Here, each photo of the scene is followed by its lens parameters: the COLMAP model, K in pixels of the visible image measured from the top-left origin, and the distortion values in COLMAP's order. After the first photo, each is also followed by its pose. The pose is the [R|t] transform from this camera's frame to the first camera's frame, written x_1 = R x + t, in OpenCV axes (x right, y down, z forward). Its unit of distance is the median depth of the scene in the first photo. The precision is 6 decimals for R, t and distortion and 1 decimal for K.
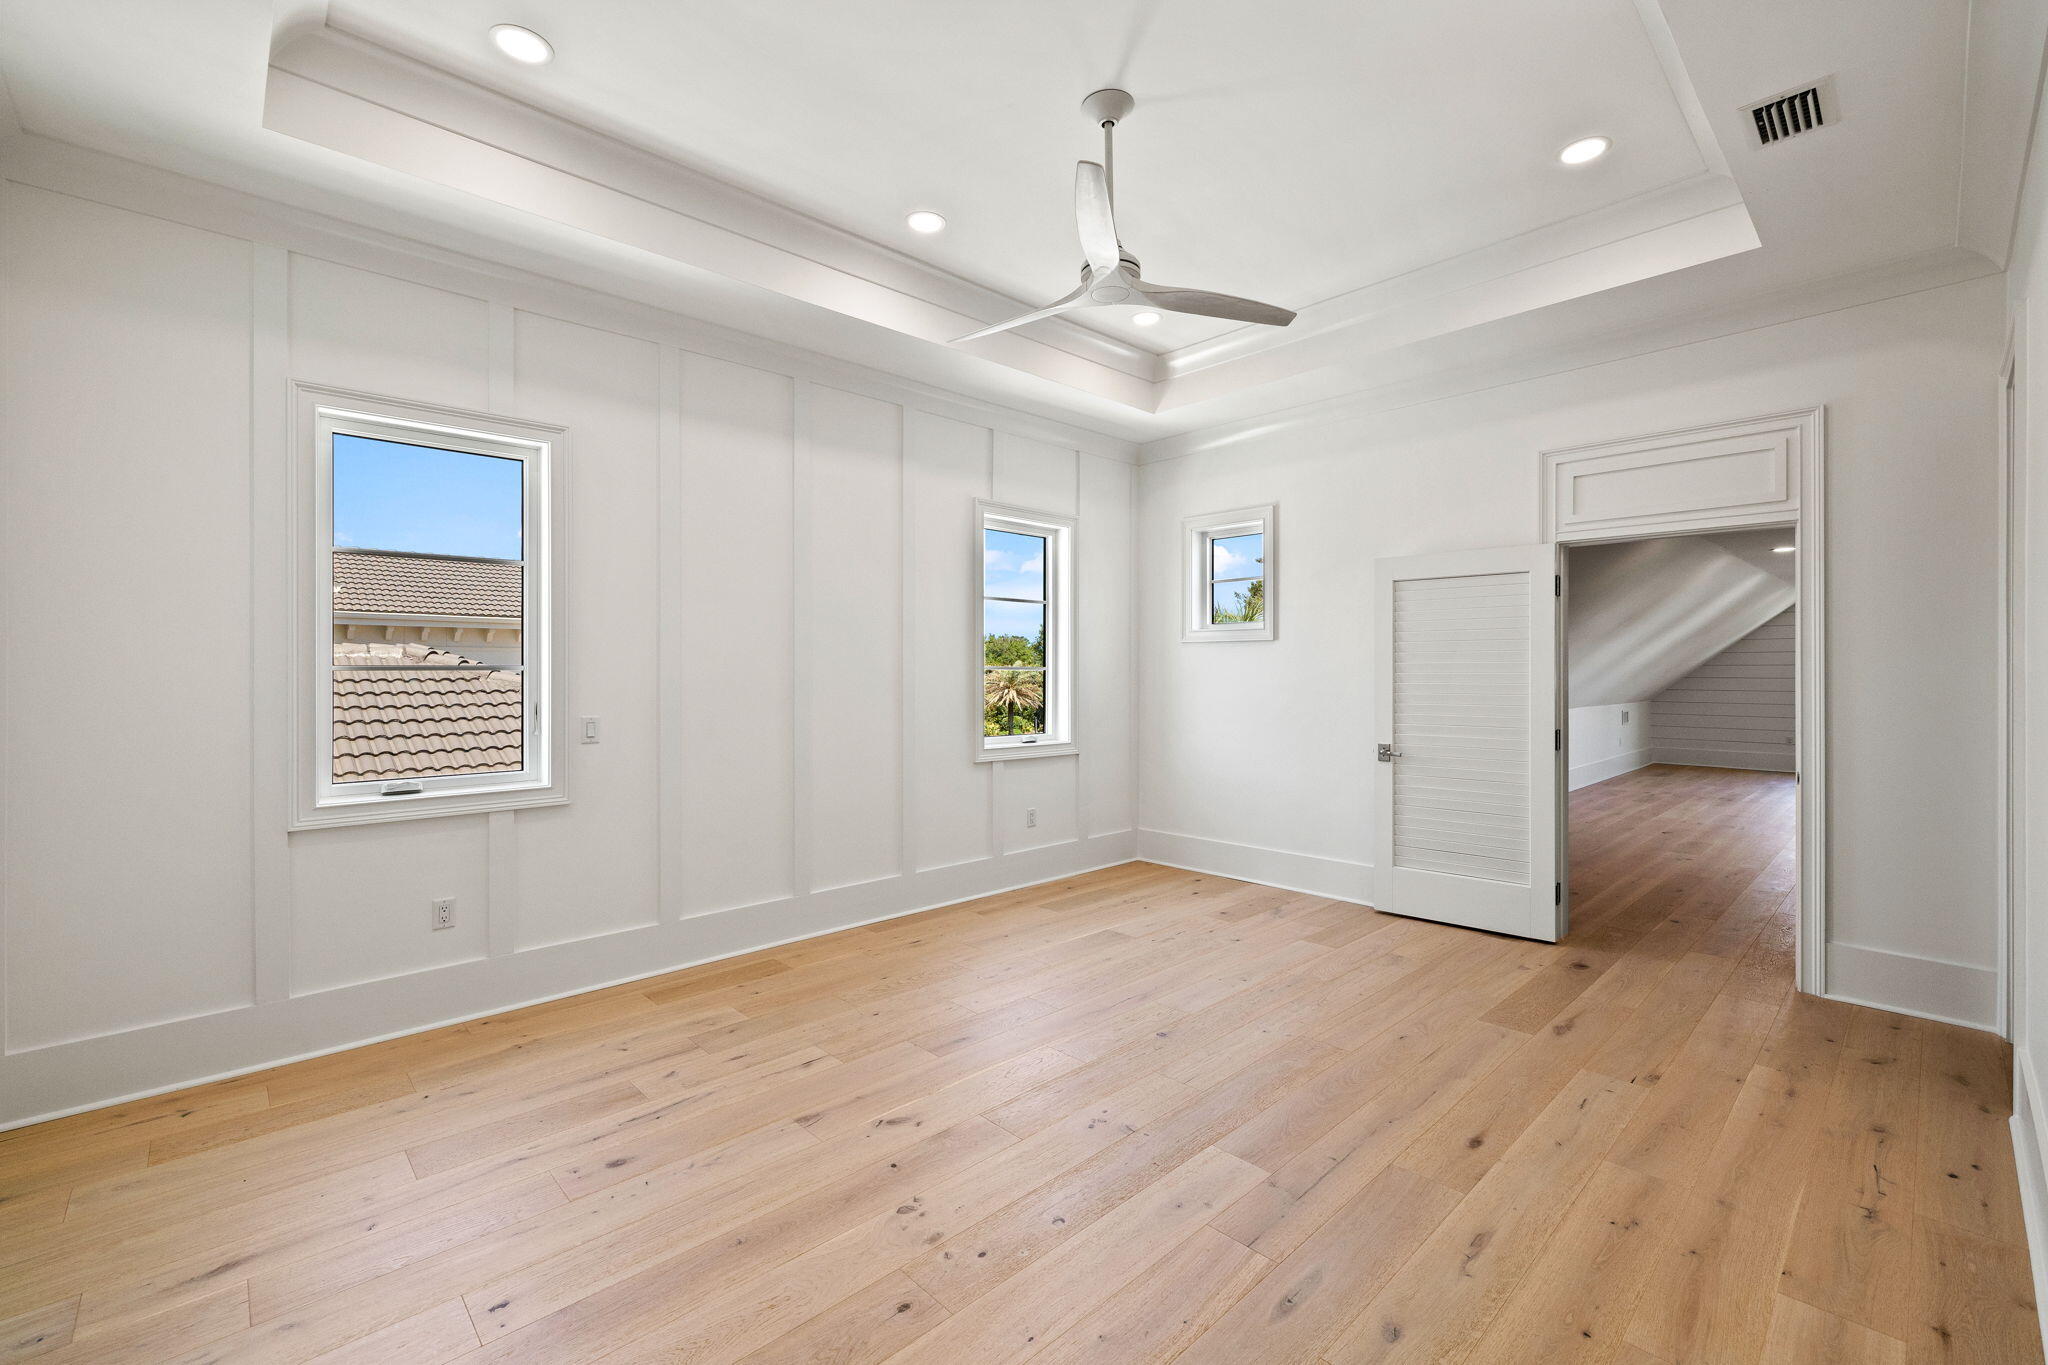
lens RADIAL K [[969.4, 0, 1024.6], [0, 969.4, 677.2], [0, 0, 1]] dist [0.012839, 0.001830]
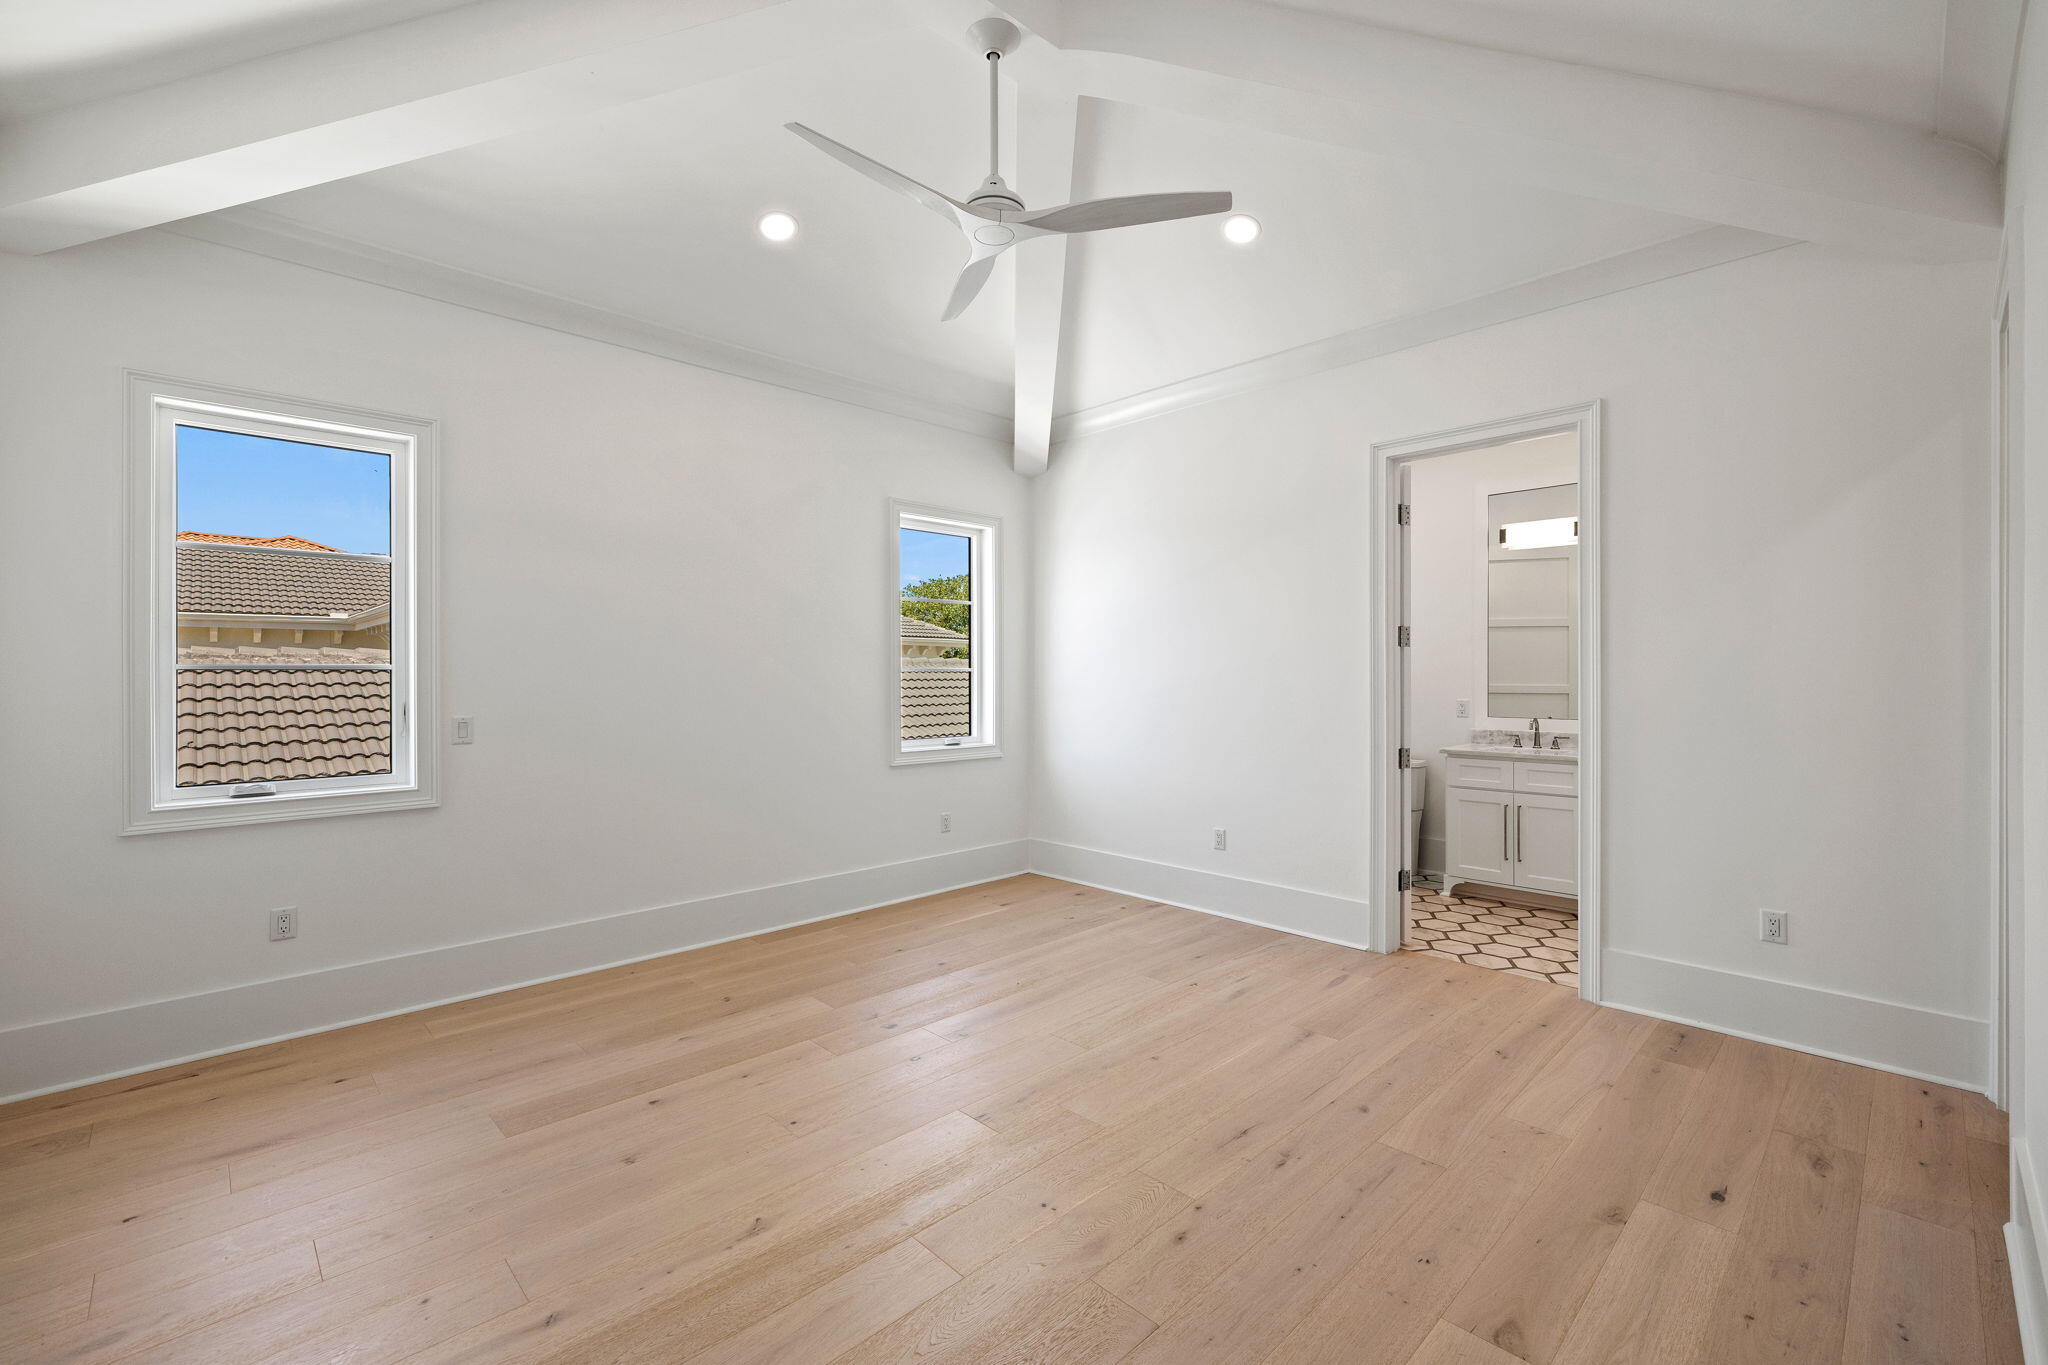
lens RADIAL K [[866.2, 0, 1020.5], [0, 866.2, 675.5], [0, 0, 1]] dist [0.012956, -0.000776]
pose [[0.998559, 0.003358, -0.053555, 0.161045], [-0.003572, 0.999986, -0.003898, -0.000605], [0.053541, 0.004084, 0.998557, 0.162804]]
